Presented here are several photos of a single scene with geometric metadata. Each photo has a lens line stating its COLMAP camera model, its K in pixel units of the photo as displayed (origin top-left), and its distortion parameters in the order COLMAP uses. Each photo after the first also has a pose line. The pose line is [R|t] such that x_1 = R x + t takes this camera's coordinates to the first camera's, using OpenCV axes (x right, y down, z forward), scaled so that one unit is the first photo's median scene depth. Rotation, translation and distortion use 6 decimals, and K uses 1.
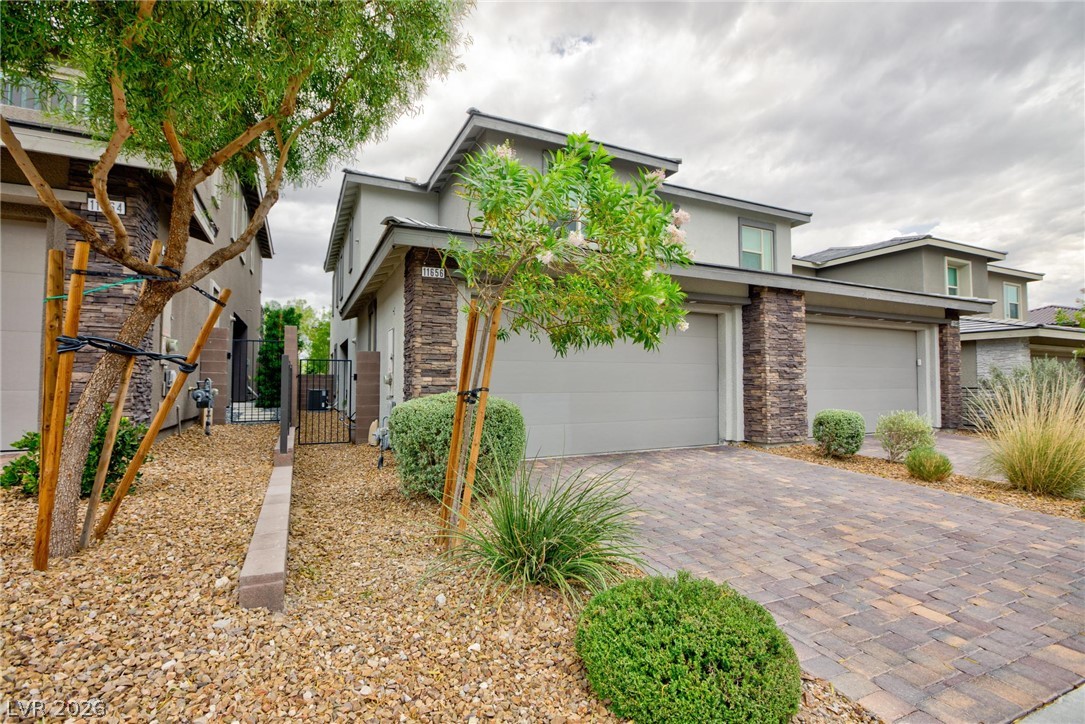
lens RADIAL K [[499.3, 0, 538.9], [0, 499.3, 363.9], [0, 0, 1]] dist [-0.006992, -0.001102]
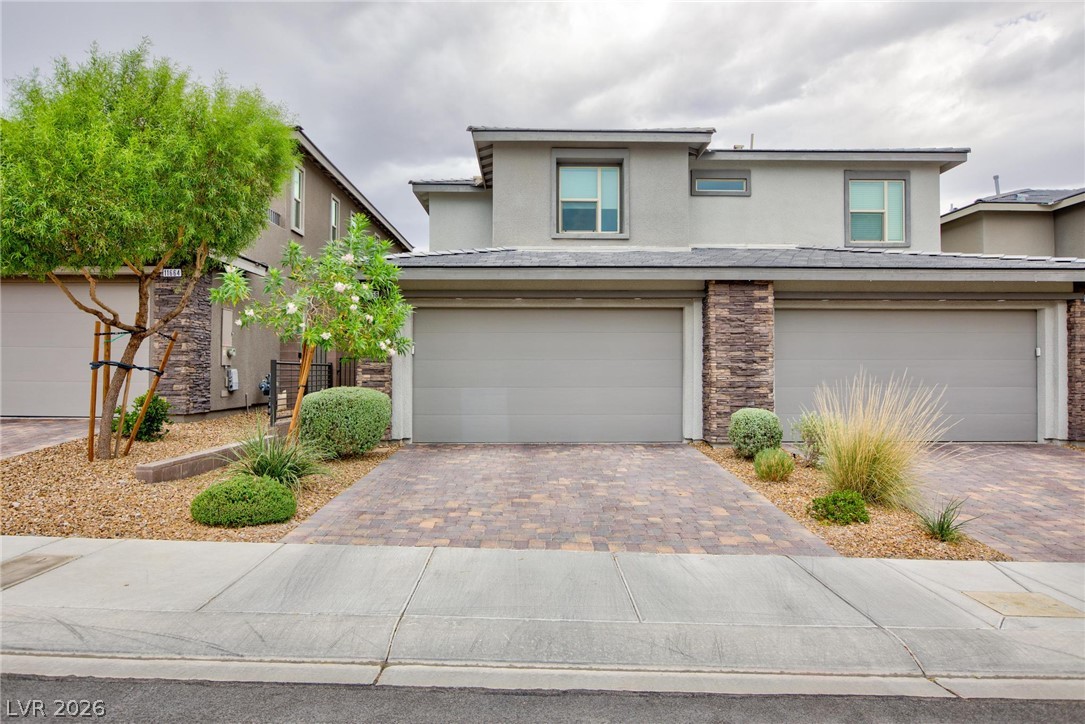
lens RADIAL K [[645.9, 0, 541.9], [0, 645.9, 360.5], [0, 0, 1]] dist [-0.009278, -0.000776]
pose [[0.909490, -0.005556, -0.415688, 0.647601], [0.014724, 0.999714, 0.018854, -0.026123], [0.415464, -0.023268, 0.909312, -0.255931]]
